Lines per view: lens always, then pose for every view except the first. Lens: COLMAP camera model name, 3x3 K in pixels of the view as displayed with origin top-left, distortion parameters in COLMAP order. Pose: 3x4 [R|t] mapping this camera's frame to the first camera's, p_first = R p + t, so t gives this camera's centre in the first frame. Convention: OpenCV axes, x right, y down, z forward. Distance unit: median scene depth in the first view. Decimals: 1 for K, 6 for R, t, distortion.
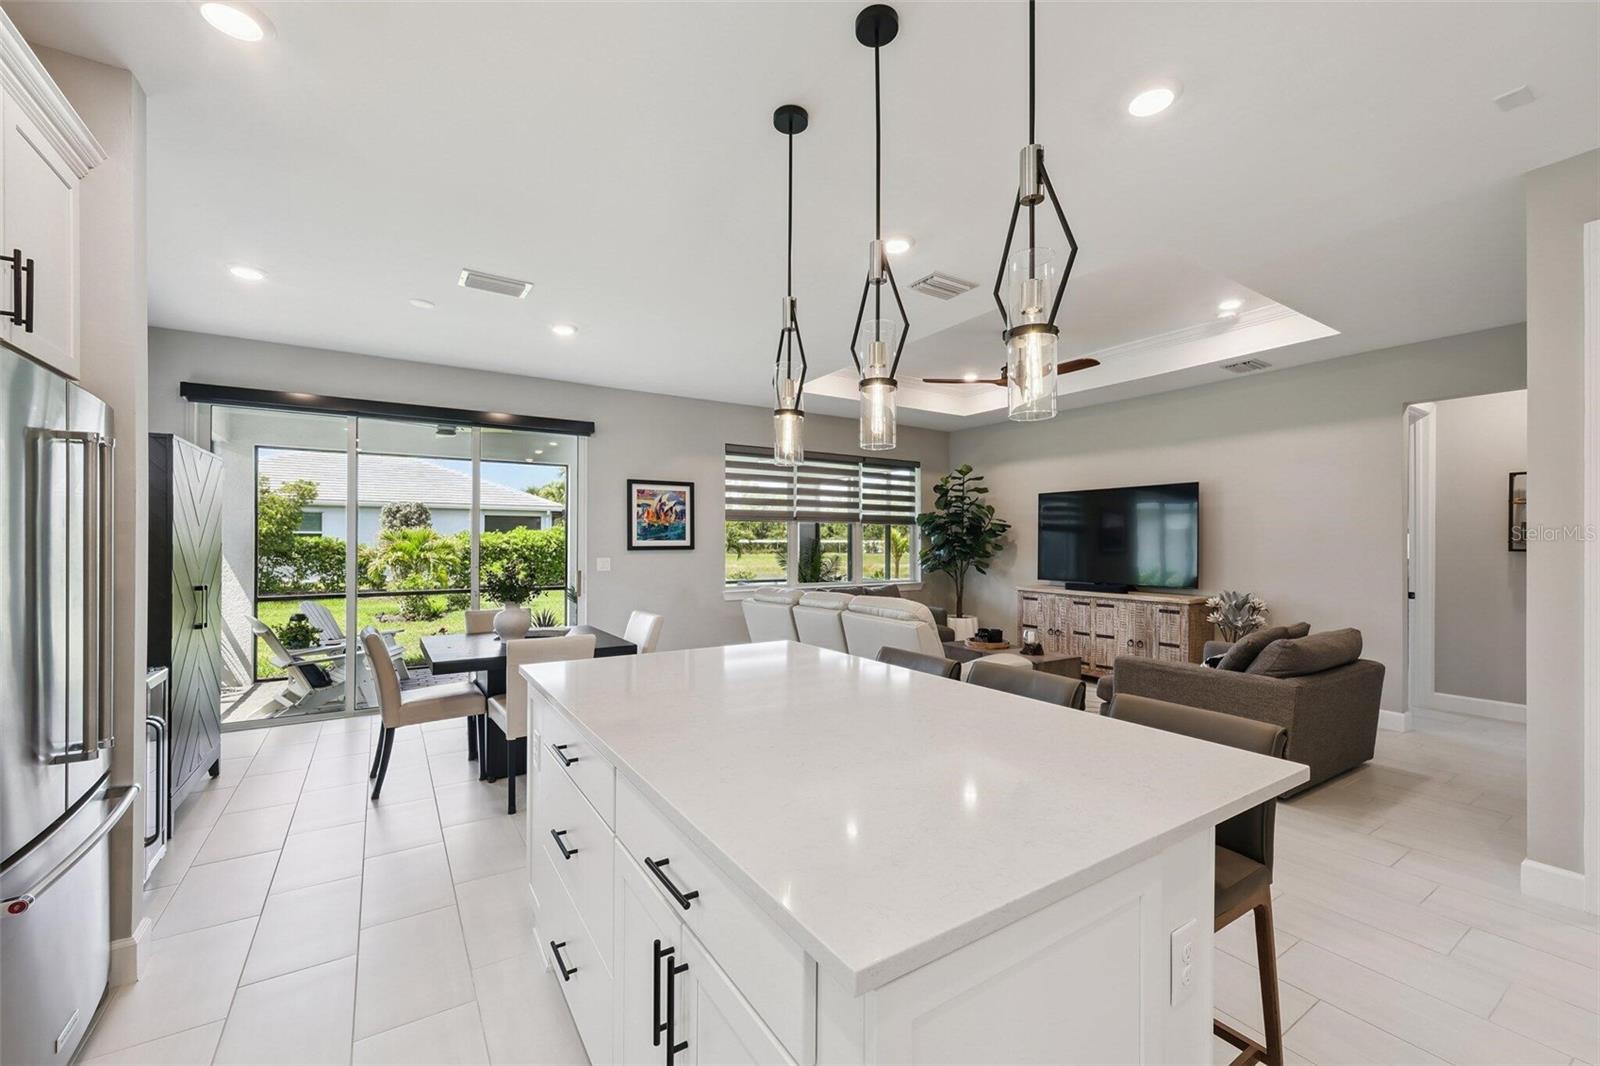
lens RADIAL K [[647.0, 0, 800.8], [0, 647.0, 541.9], [0, 0, 1]] dist [-0.000549, 0.000042]
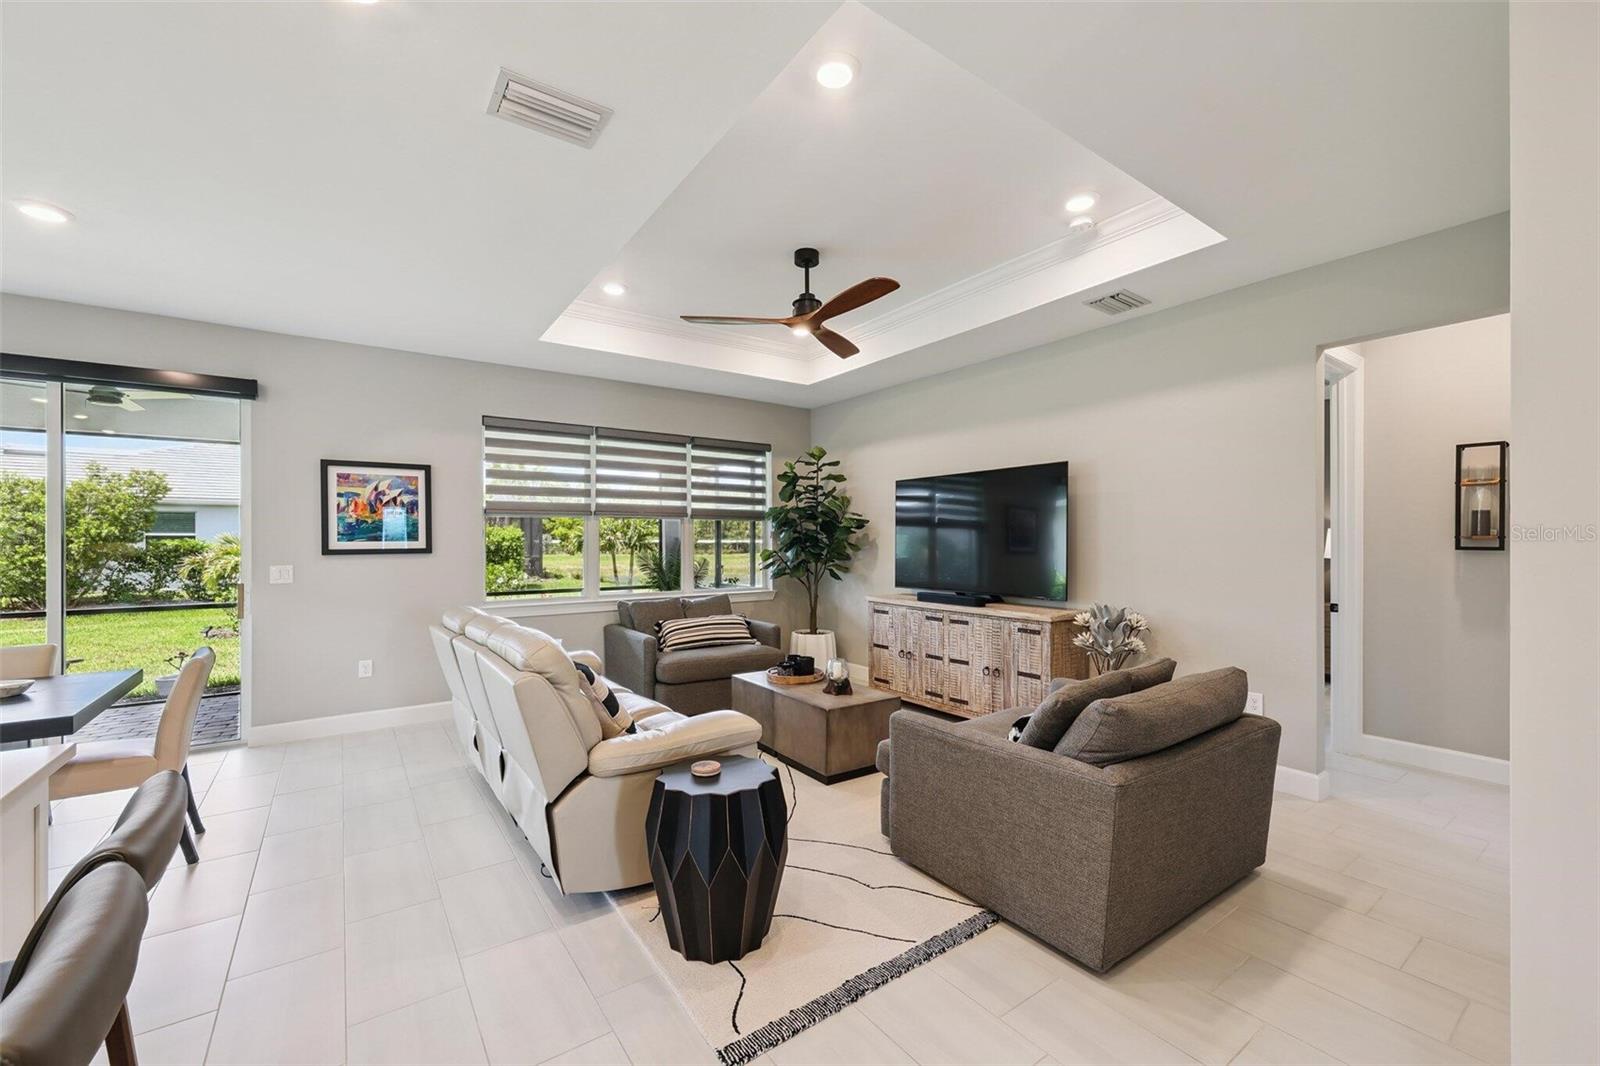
lens RADIAL K [[647.0, 0, 802.0], [0, 647.0, 543.5], [0, 0, 1]] dist [-0.000549, 0.000042]
pose [[0.998954, -0.005599, 0.045374, 0.235066], [0.005474, 0.999981, 0.002865, 0.000687], [-0.045389, -0.002613, 0.998966, 0.220778]]
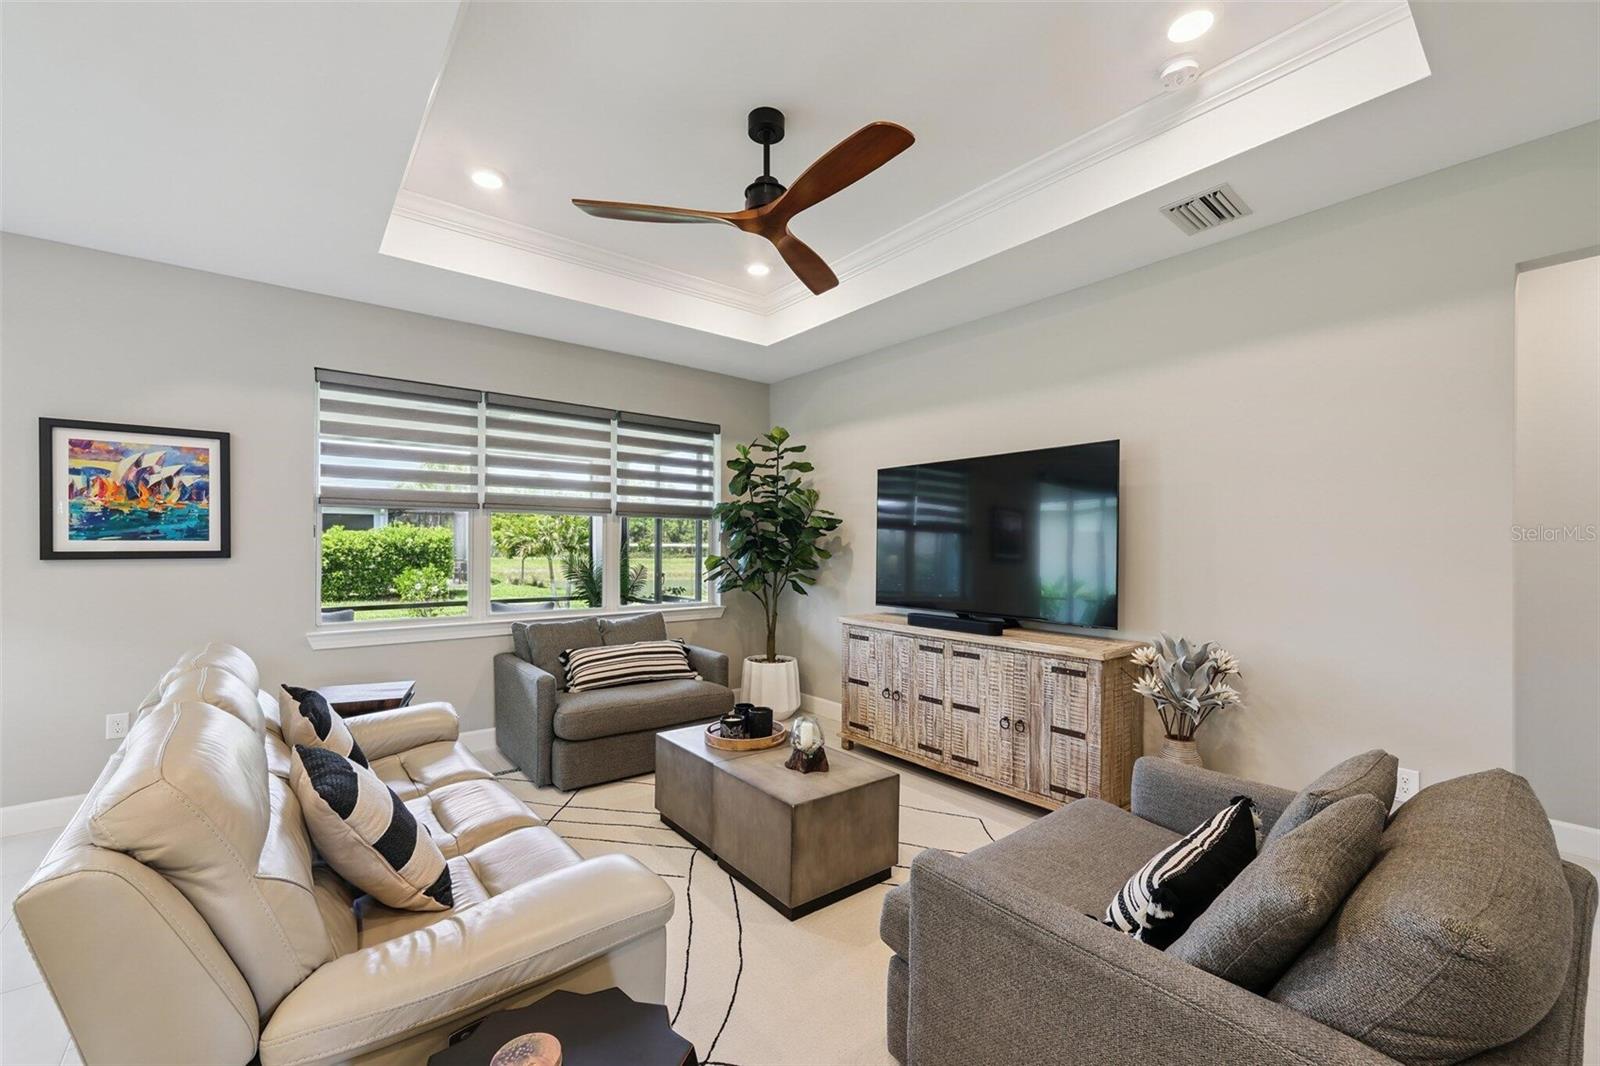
lens RADIAL K [[647.0, 0, 801.1], [0, 647.0, 547.2], [0, 0, 1]] dist [-0.000549, 0.000042]
pose [[0.993971, 0.002631, 0.109609, 0.245977], [-0.002835, 0.999995, 0.001702, 0.000666], [-0.109604, -0.002002, 0.993973, 0.415623]]
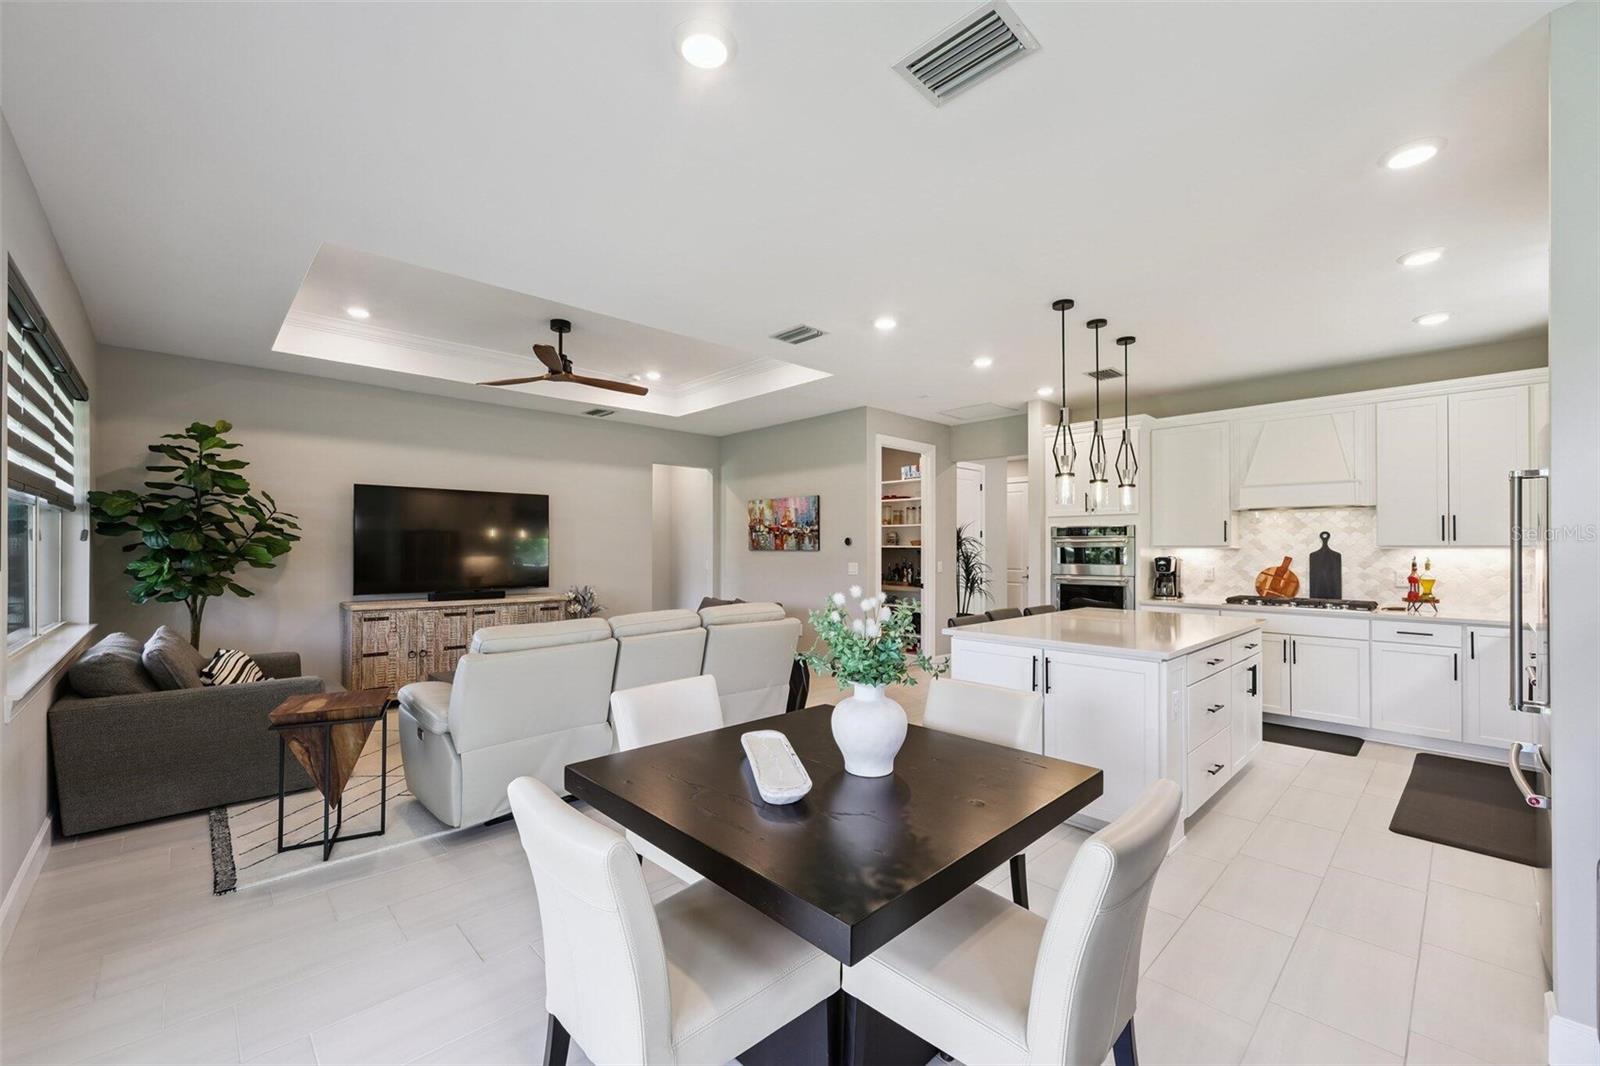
lens RADIAL K [[647.0, 0, 794.7], [0, 647.0, 541.5], [0, 0, 1]] dist [-0.000549, 0.000042]
pose [[-0.186637, 0.006670, 0.982406, -0.537273], [-0.002660, 0.999970, -0.007294, -0.001860], [-0.982425, -0.003975, -0.186614, 0.689983]]
